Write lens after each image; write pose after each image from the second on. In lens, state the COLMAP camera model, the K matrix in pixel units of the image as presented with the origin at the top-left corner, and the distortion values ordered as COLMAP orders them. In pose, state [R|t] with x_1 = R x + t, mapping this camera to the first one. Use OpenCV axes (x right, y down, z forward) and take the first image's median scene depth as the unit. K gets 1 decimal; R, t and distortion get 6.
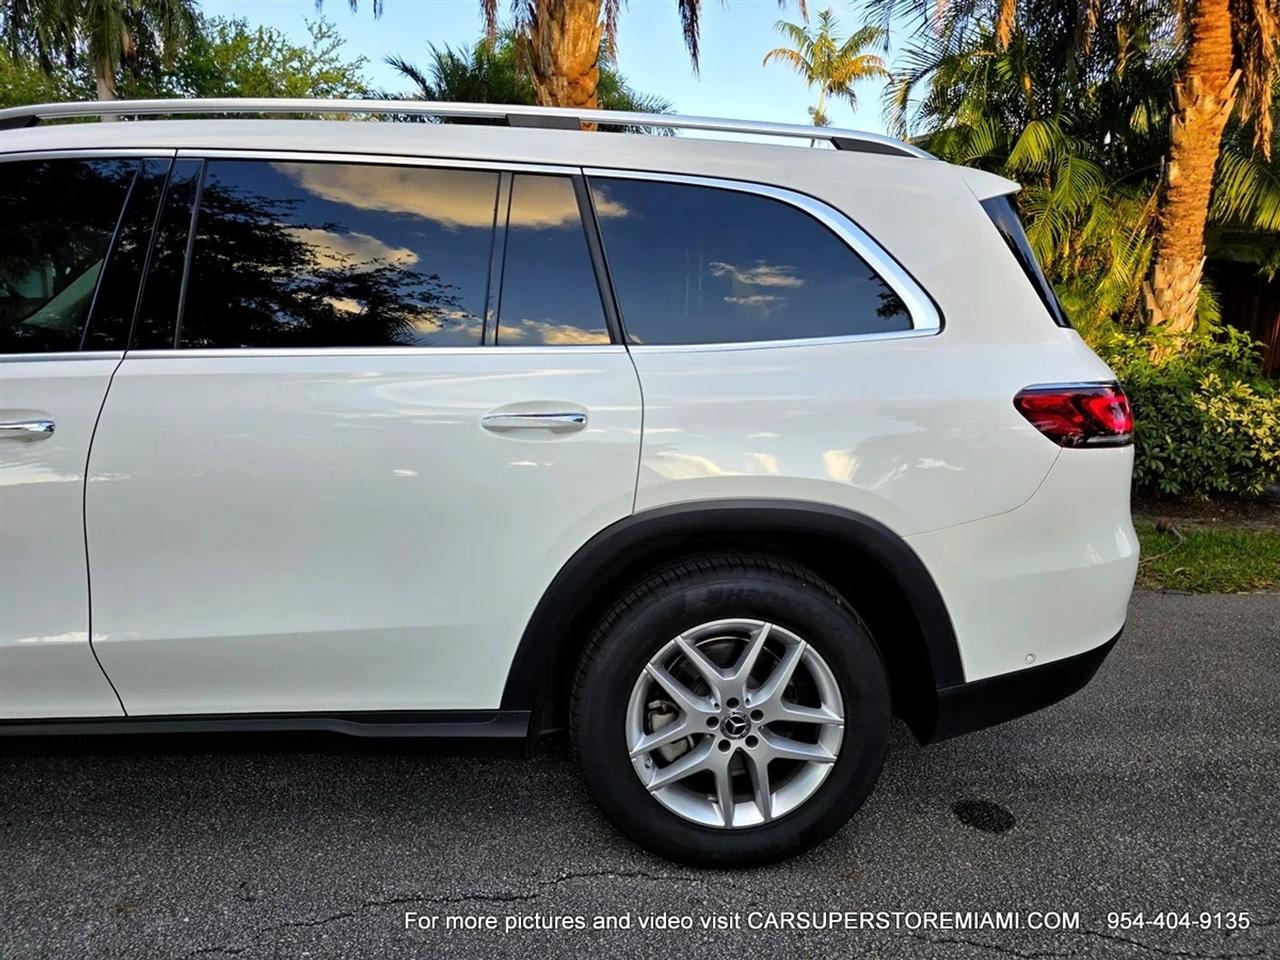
lens RADIAL K [[870.3, 0, 644.1], [0, 870.3, 487.9], [0, 0, 1]] dist [0.038865, -0.032658]
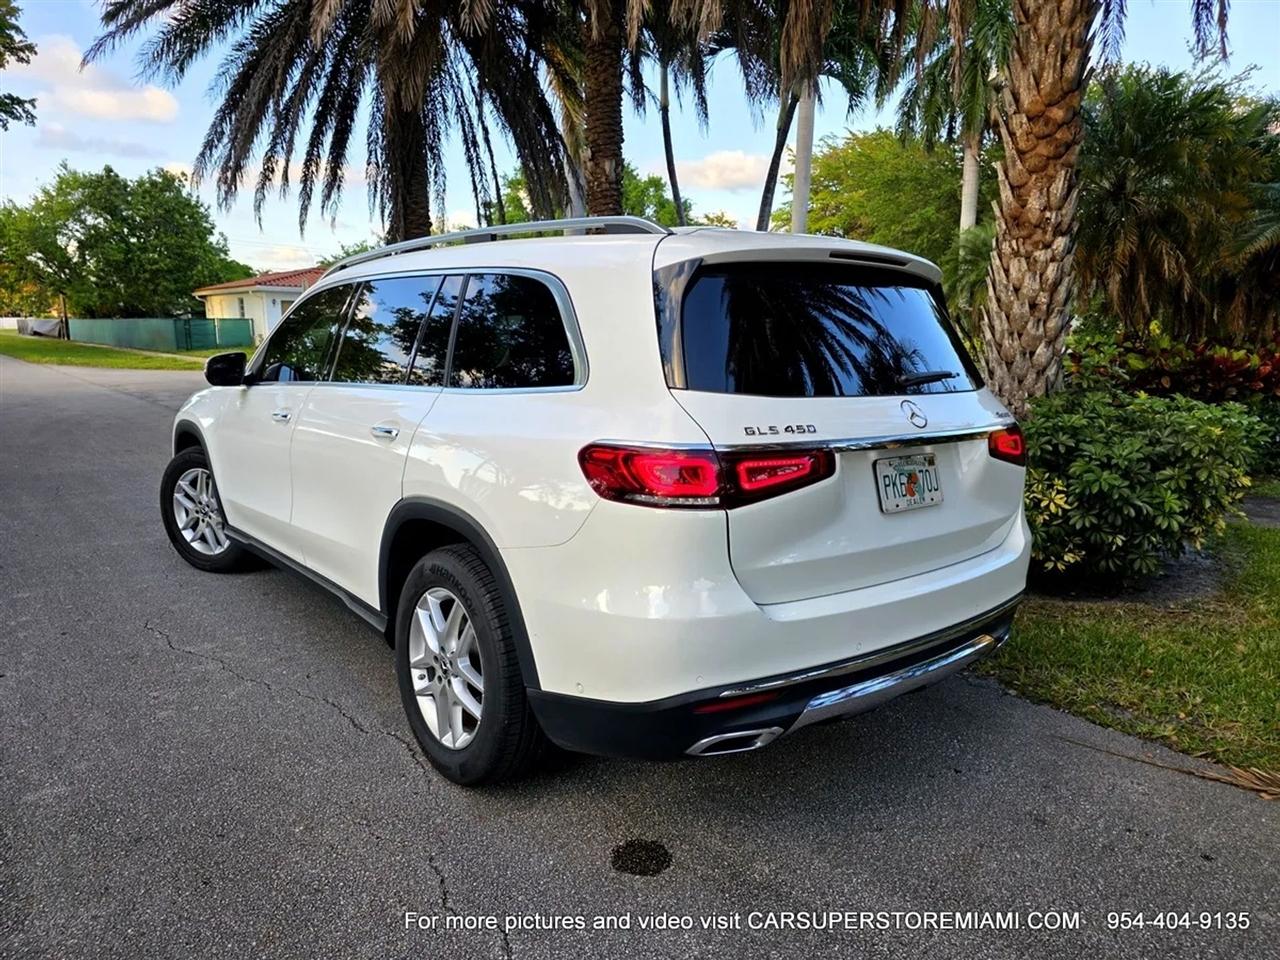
lens RADIAL K [[870.3, 0, 638.6], [0, 870.3, 486.3], [0, 0, 1]] dist [0.038865, -0.032658]
pose [[0.583253, 0.123143, -0.802902, 0.828666], [-0.158056, 0.986754, 0.036525, -0.065583], [0.796765, 0.105600, 0.594991, 0.244028]]
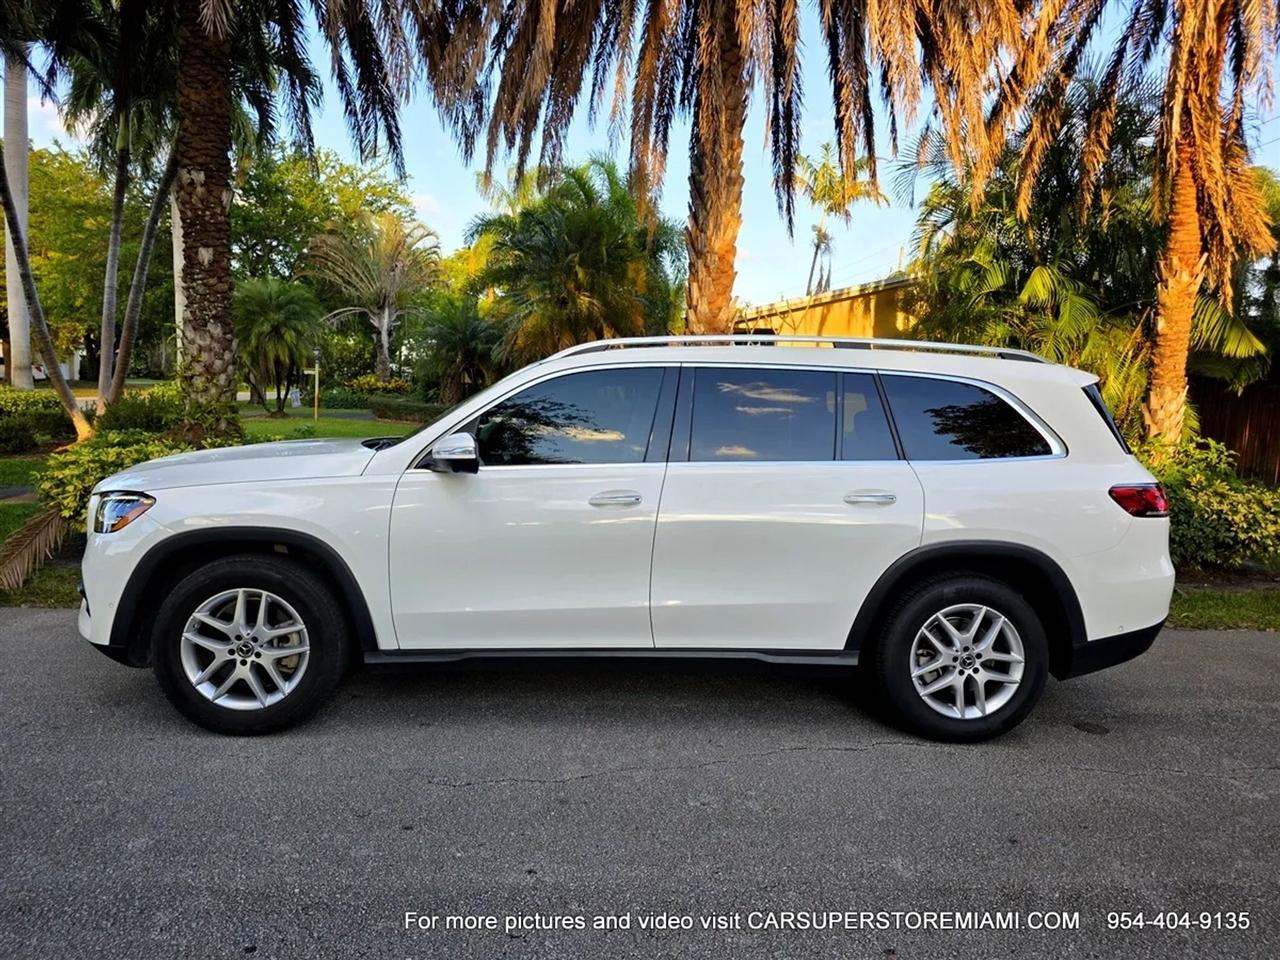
lens RADIAL K [[870.3, 0, 630.5], [0, 870.3, 481.9], [0, 0, 1]] dist [0.038865, -0.032658]
pose [[0.999890, 0.013919, 0.005173, -0.392115], [-0.013304, 0.994464, -0.104232, 0.056767], [-0.006595, 0.104152, 0.994540, -0.564012]]
